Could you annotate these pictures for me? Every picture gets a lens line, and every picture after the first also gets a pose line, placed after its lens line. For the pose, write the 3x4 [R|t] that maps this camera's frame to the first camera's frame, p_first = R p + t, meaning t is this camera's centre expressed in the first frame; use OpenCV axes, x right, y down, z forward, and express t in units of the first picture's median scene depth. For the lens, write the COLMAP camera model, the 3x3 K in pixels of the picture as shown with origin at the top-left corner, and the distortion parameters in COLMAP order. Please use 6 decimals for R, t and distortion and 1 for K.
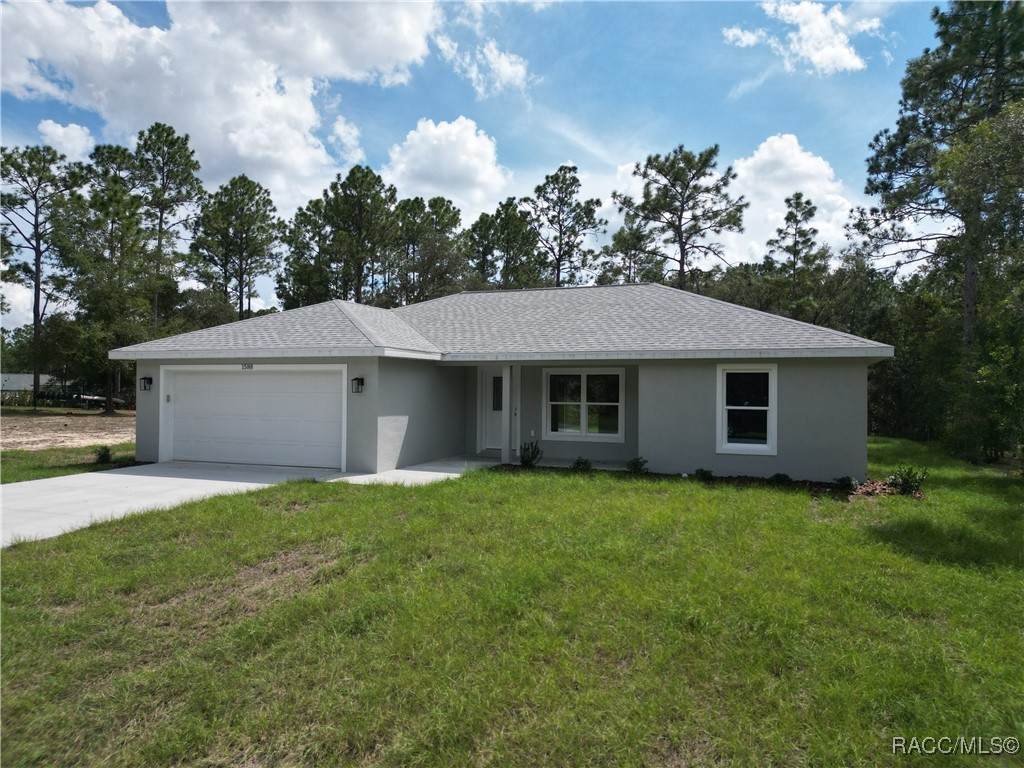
lens RADIAL K [[711.8, 0, 512.2], [0, 711.8, 378.8], [0, 0, 1]] dist [0.037275, -0.031876]
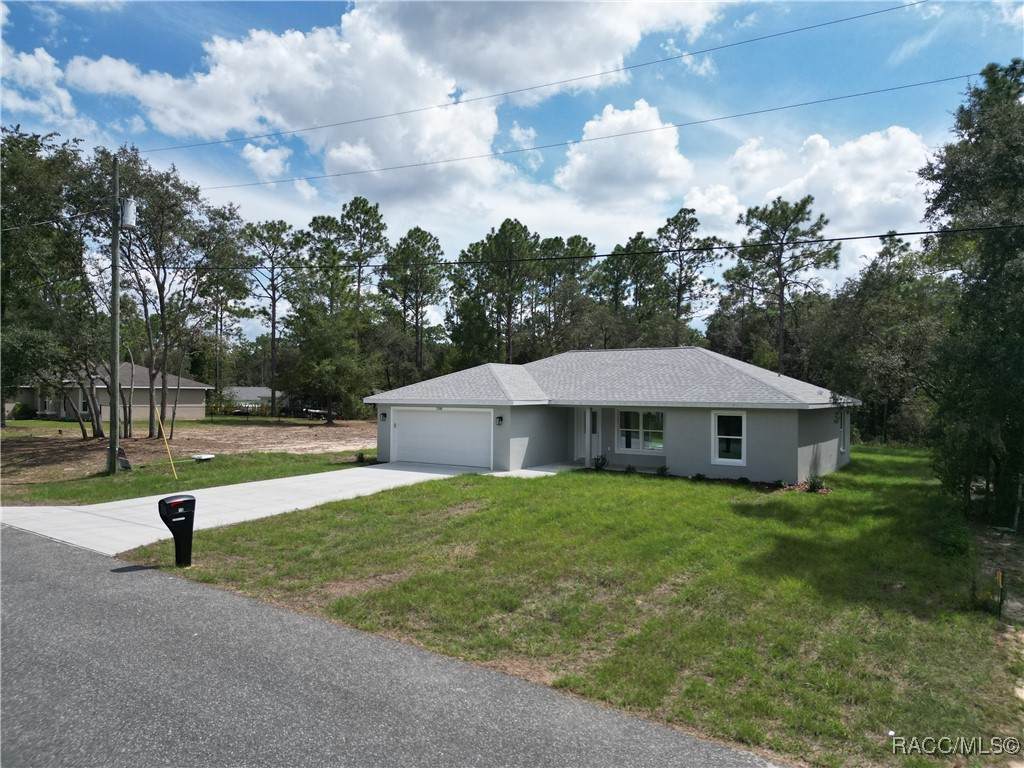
lens RADIAL K [[711.8, 0, 505.7], [0, 711.8, 379.9], [0, 0, 1]] dist [0.037275, -0.031876]
pose [[0.974827, -0.004667, -0.222913, 0.059911], [0.004363, 0.999989, -0.001858, -0.028030], [0.222920, 0.000839, 0.974836, -0.222818]]
